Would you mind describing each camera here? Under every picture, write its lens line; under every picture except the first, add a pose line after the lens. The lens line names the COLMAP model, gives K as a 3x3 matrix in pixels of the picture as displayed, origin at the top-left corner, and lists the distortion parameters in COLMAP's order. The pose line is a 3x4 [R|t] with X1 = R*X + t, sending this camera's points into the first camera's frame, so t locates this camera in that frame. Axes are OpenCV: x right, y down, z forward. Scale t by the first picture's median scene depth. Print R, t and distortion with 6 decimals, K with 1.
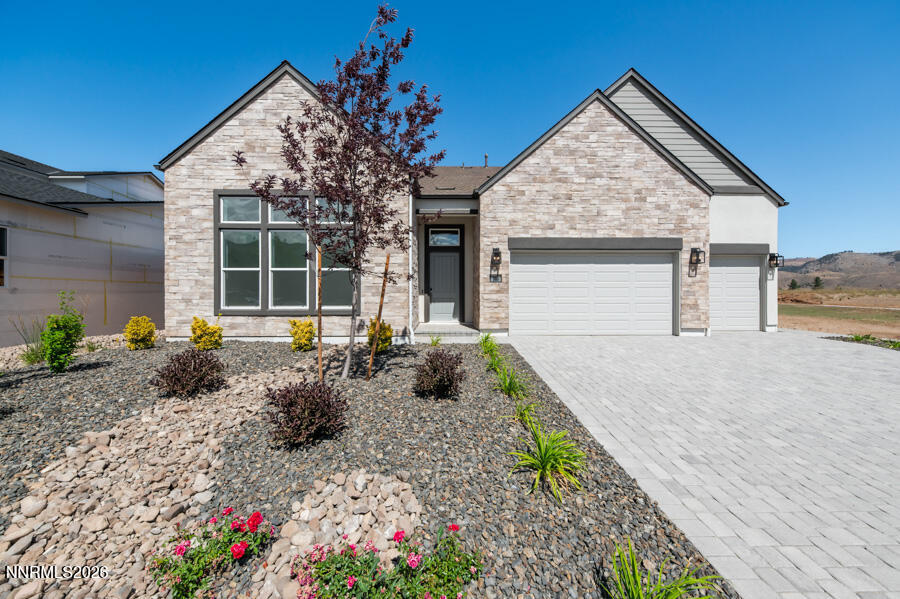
lens RADIAL K [[316.4, 0, 443.0], [0, 316.4, 291.8], [0, 0, 1]] dist [0.008923, -0.003760]
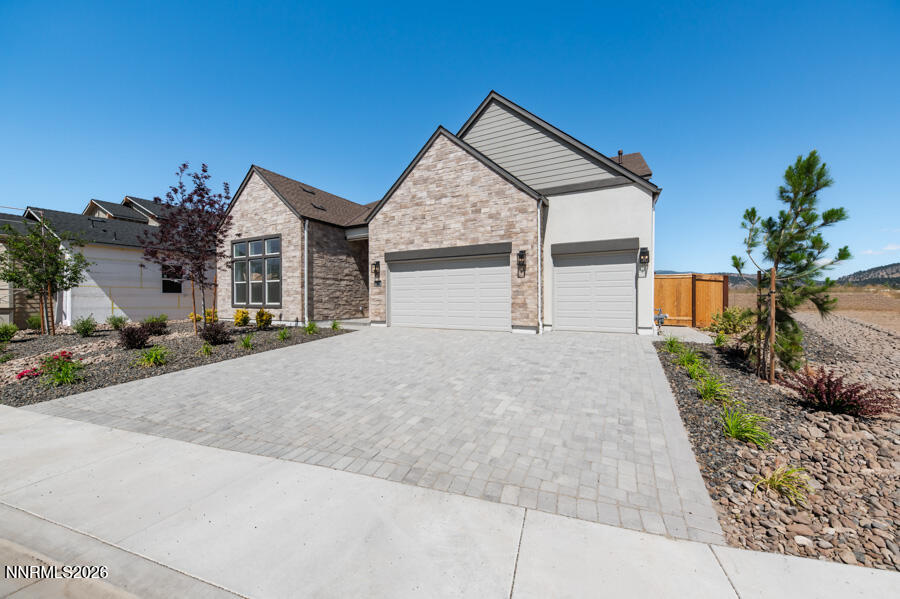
lens RADIAL K [[316.4, 0, 458.8], [0, 316.4, 297.2], [0, 0, 1]] dist [0.008923, -0.003760]
pose [[0.888354, -0.005250, -0.459128, 1.096079], [0.005782, 0.999983, -0.000248, 0.018504], [0.459122, -0.002434, 0.888370, -0.044153]]
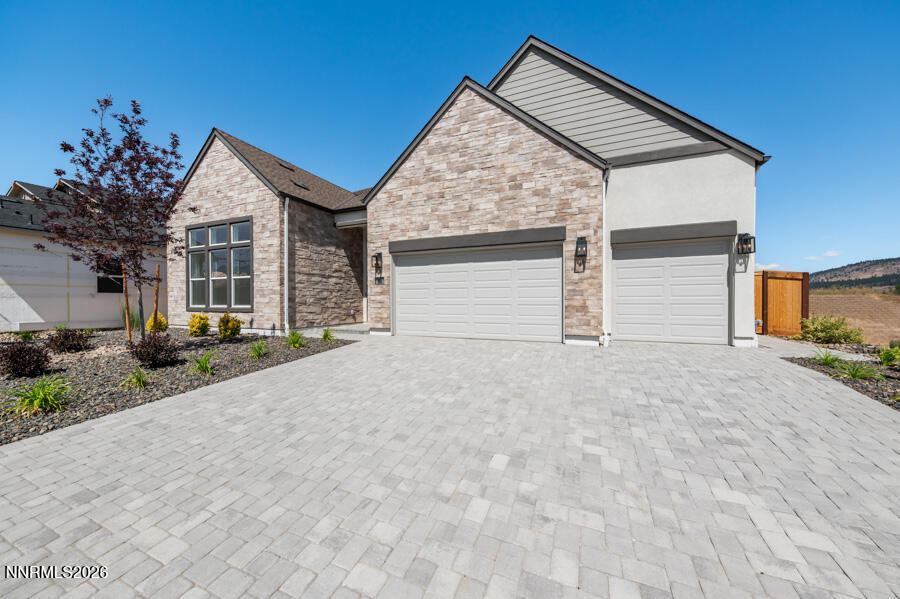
lens RADIAL K [[316.4, 0, 449.8], [0, 316.4, 300.3], [0, 0, 1]] dist [0.008923, -0.003760]
pose [[0.914167, -0.003162, -0.405325, 0.816689], [0.005099, 0.999980, 0.003700, 0.020429], [0.405305, -0.005449, 0.914165, 0.119111]]
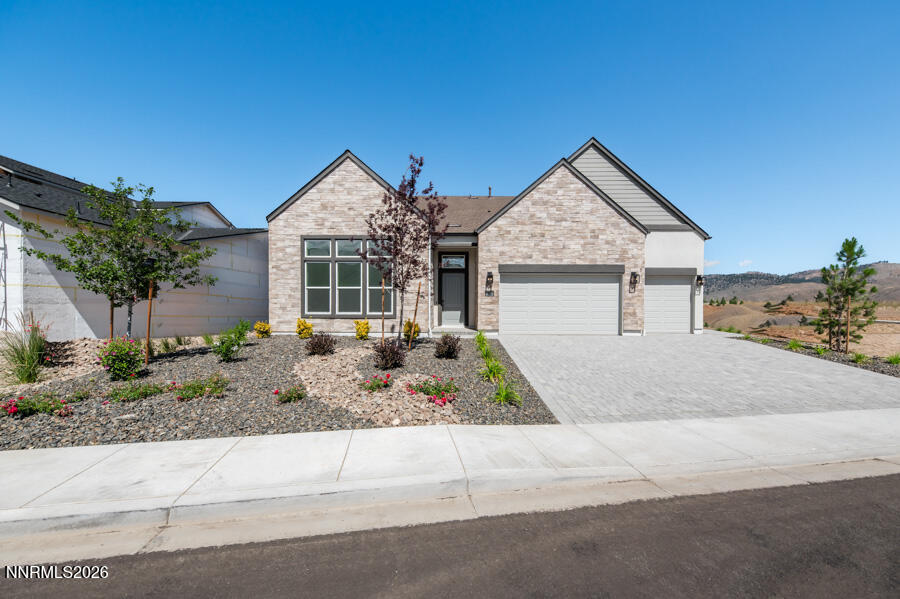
lens RADIAL K [[316.4, 0, 445.2], [0, 316.4, 305.3], [0, 0, 1]] dist [0.008923, -0.003760]
pose [[0.999577, 0.003747, -0.028846, 0.011664], [-0.003526, 0.999964, 0.007682, -0.000510], [0.028874, -0.007577, 0.999554, -0.406726]]
